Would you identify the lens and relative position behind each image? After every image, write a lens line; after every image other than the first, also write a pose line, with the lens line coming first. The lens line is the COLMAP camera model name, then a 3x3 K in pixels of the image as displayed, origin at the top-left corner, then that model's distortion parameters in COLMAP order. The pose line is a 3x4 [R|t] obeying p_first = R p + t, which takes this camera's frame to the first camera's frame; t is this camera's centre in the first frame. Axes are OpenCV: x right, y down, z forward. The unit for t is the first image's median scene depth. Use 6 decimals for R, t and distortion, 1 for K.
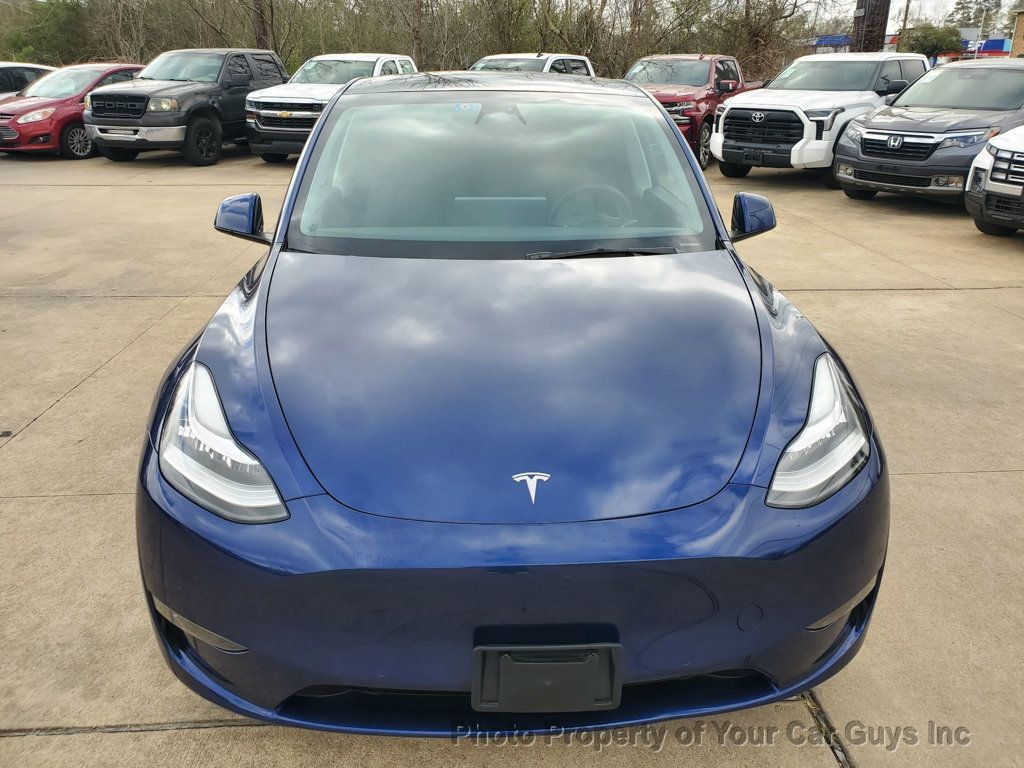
lens RADIAL K [[781.3, 0, 517.1], [0, 781.3, 375.1], [0, 0, 1]] dist [0.003849, 0.006457]
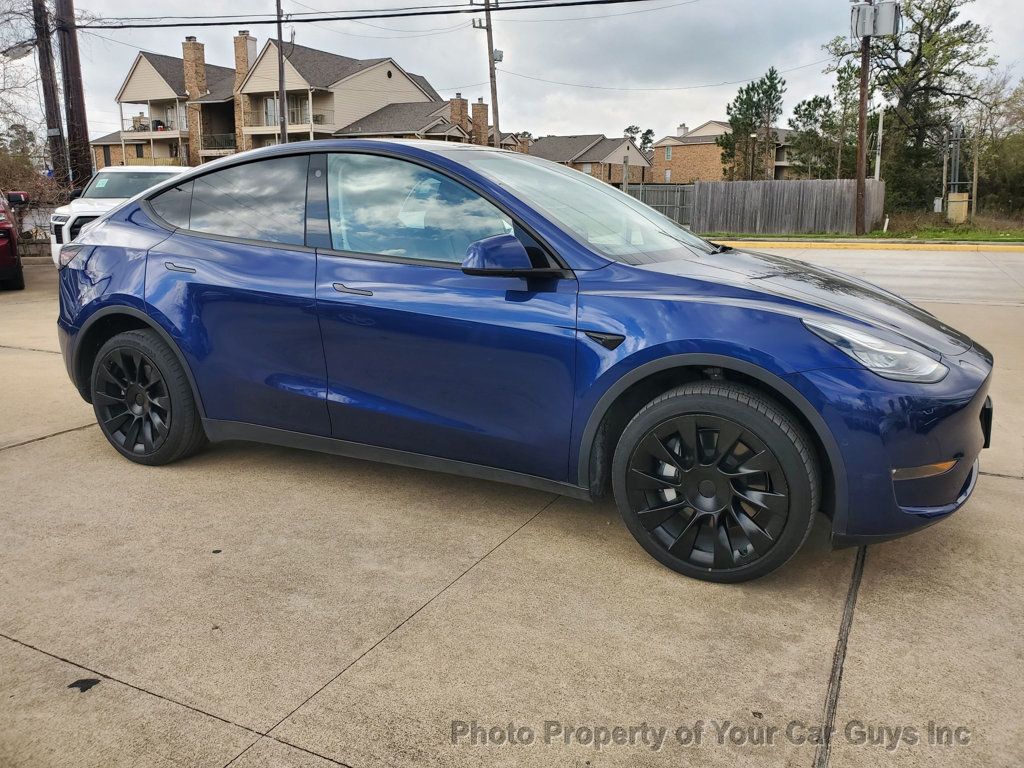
lens RADIAL K [[790.4, 0, 504.8], [0, 790.4, 386.6], [0, 0, 1]] dist [0.002903, 0.014451]
pose [[0.523165, -0.204297, 0.827382, -1.441697], [0.316457, 0.947998, 0.033979, -0.089214], [-0.791298, 0.244054, 0.560611, 0.545193]]
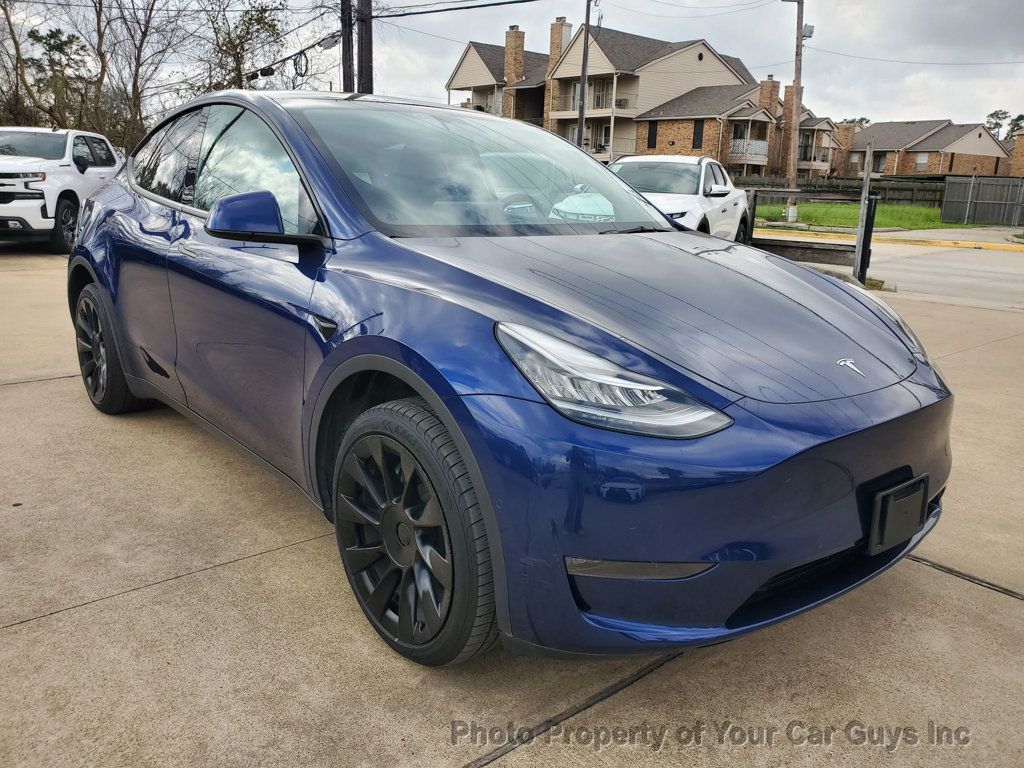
lens RADIAL K [[790.4, 0, 504.8], [0, 790.4, 386.6], [0, 0, 1]] dist [0.002903, 0.014451]
pose [[0.802617, -0.132718, 0.581543, -0.773228], [0.194215, 0.979953, -0.044404, 0.081307], [-0.563992, 0.148584, 0.812303, 0.197416]]
